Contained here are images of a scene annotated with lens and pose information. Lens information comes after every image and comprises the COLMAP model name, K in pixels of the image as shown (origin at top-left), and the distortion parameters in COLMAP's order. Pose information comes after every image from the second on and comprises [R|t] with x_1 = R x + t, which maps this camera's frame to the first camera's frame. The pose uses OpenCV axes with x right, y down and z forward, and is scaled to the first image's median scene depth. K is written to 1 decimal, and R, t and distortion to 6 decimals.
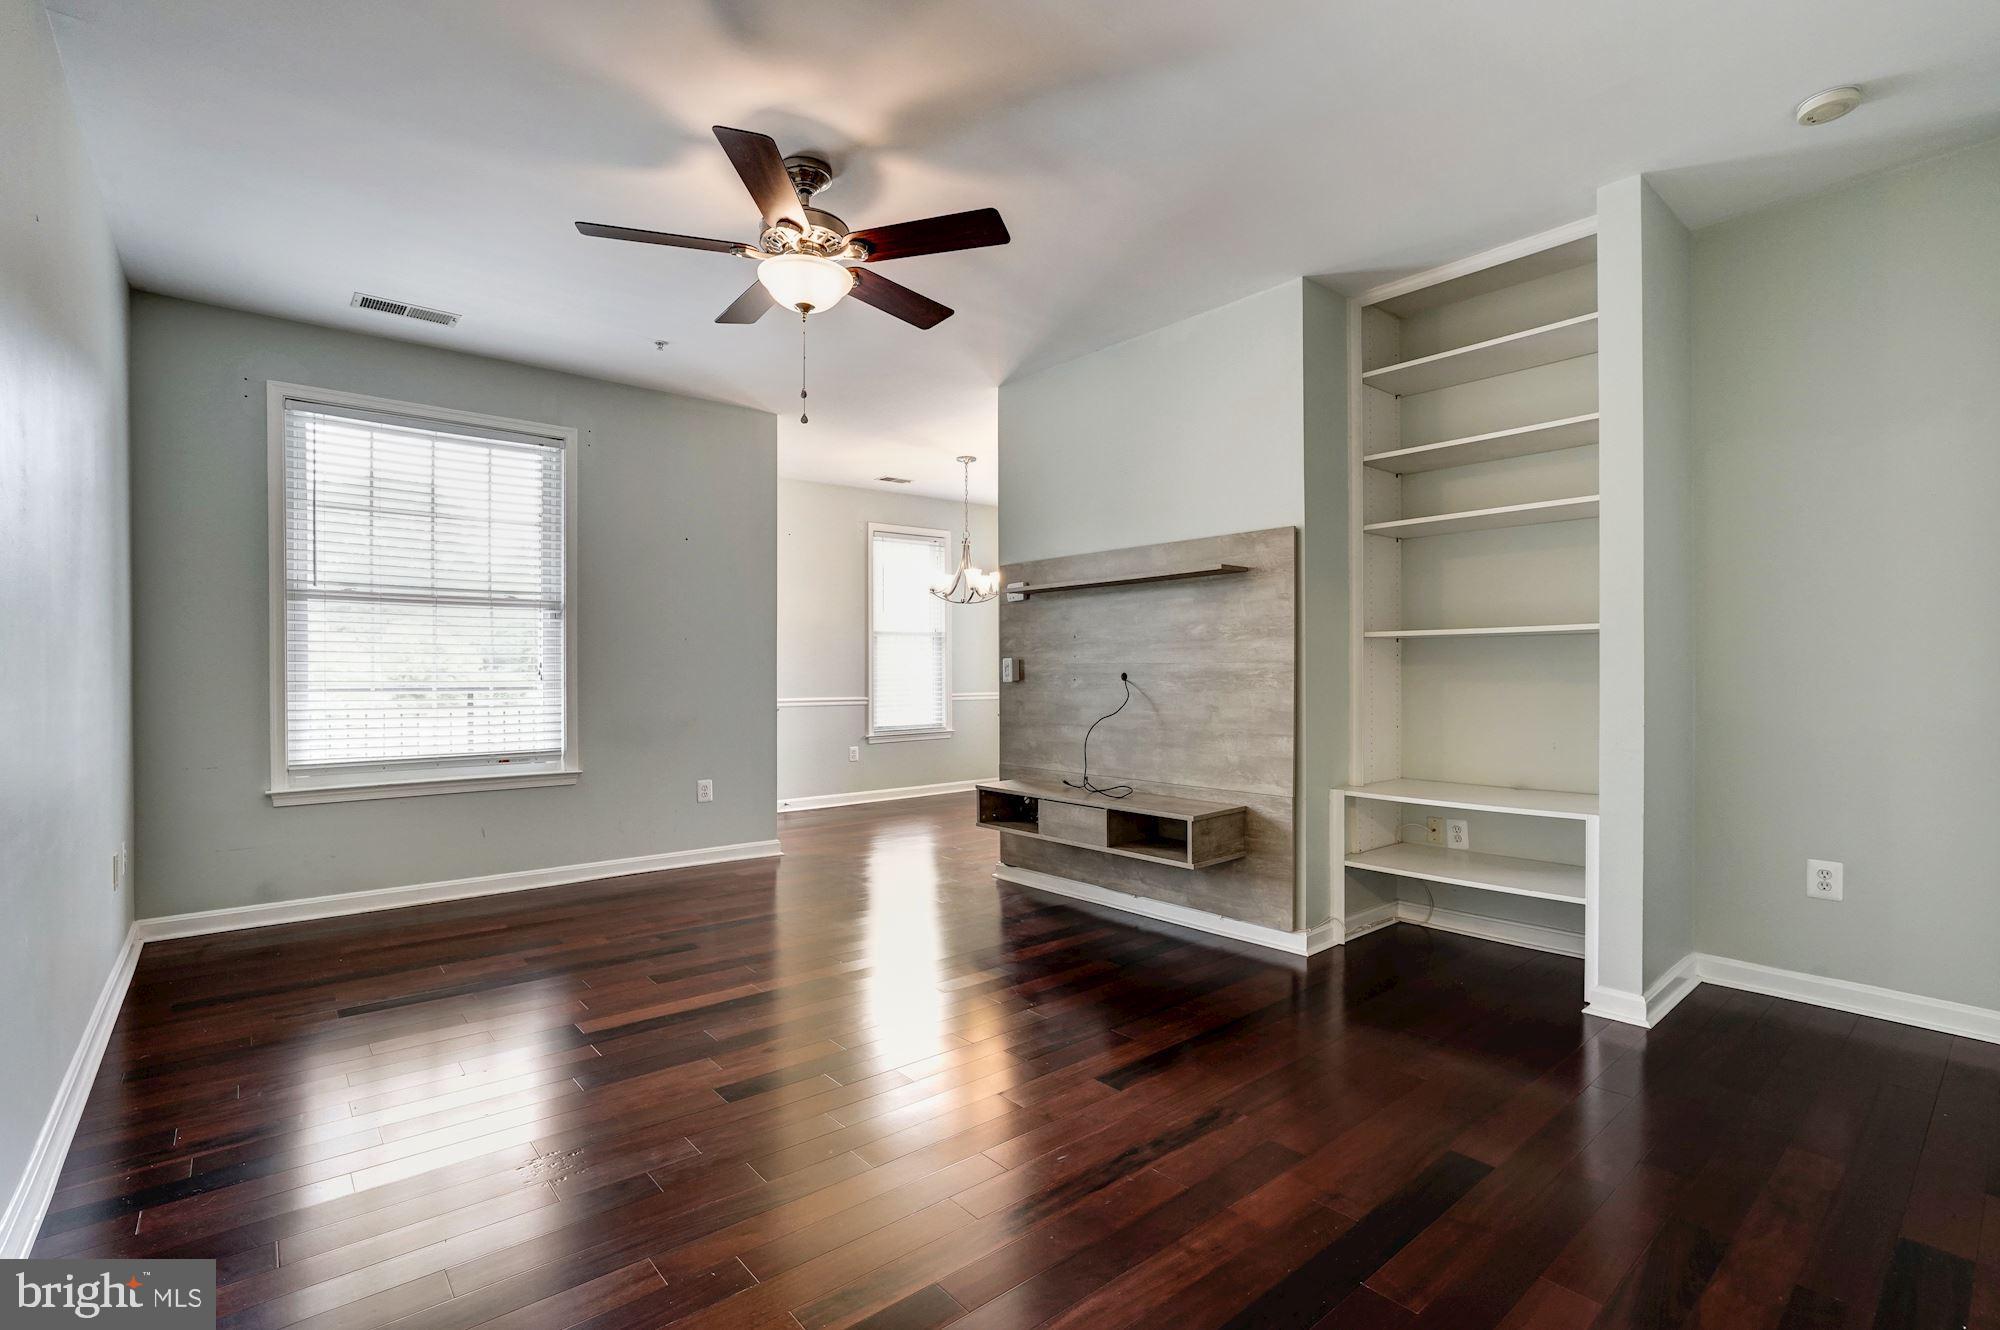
lens RADIAL K [[927.9, 0, 995.6], [0, 927.9, 667.8], [0, 0, 1]] dist [-0.032536, 0.015560]
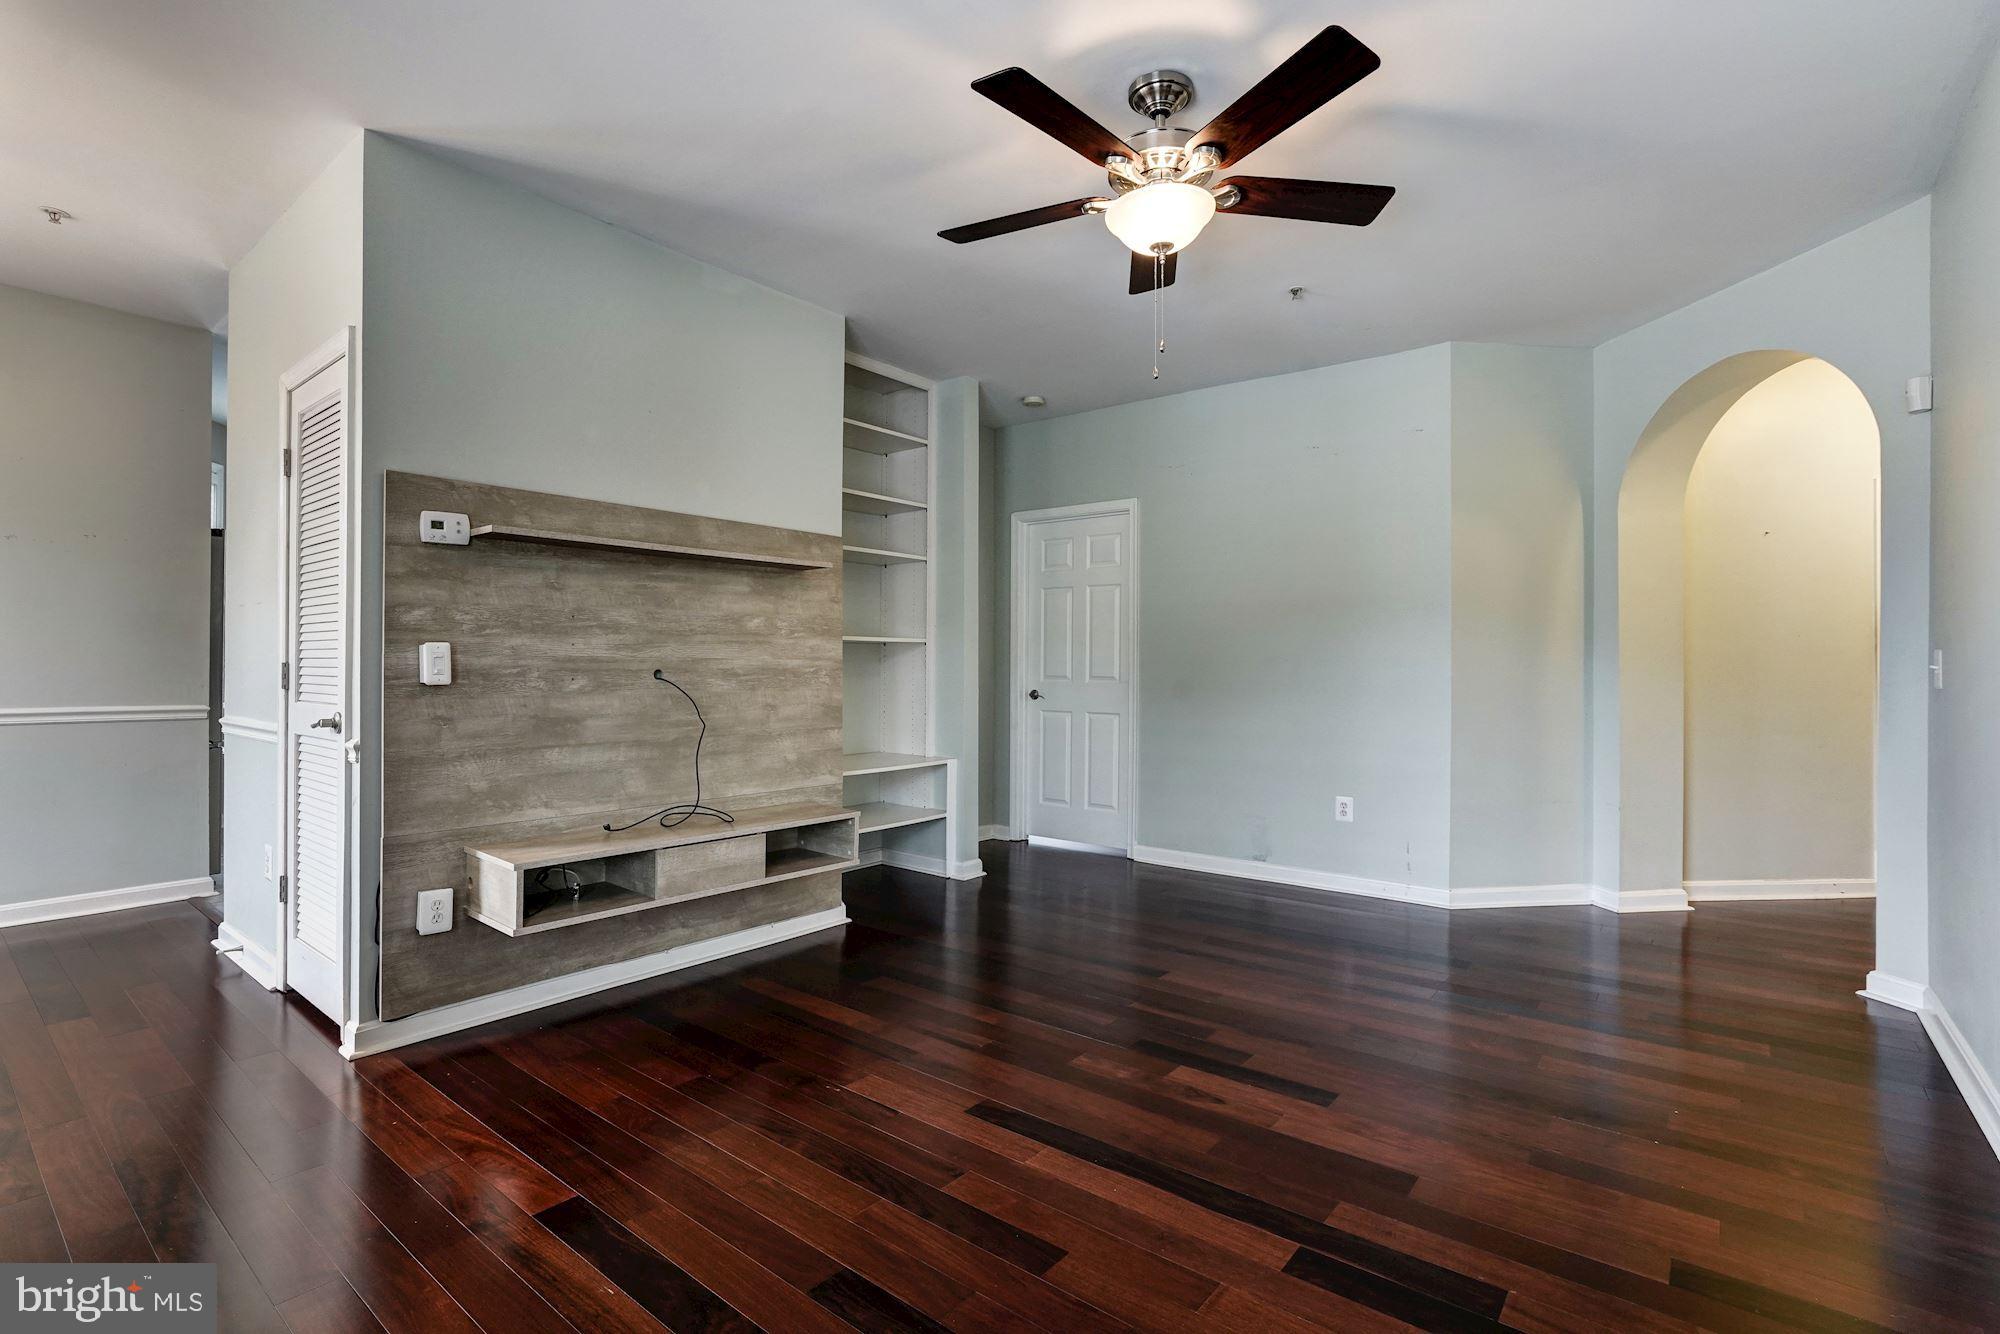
lens RADIAL K [[927.9, 0, 997.3], [0, 927.9, 670.0], [0, 0, 1]] dist [-0.032536, 0.015560]
pose [[-0.181181, 0.009007, 0.983409, -0.717390], [0.000499, 0.999959, -0.009067, 0.013886], [-0.983450, -0.001152, -0.181178, 0.914877]]
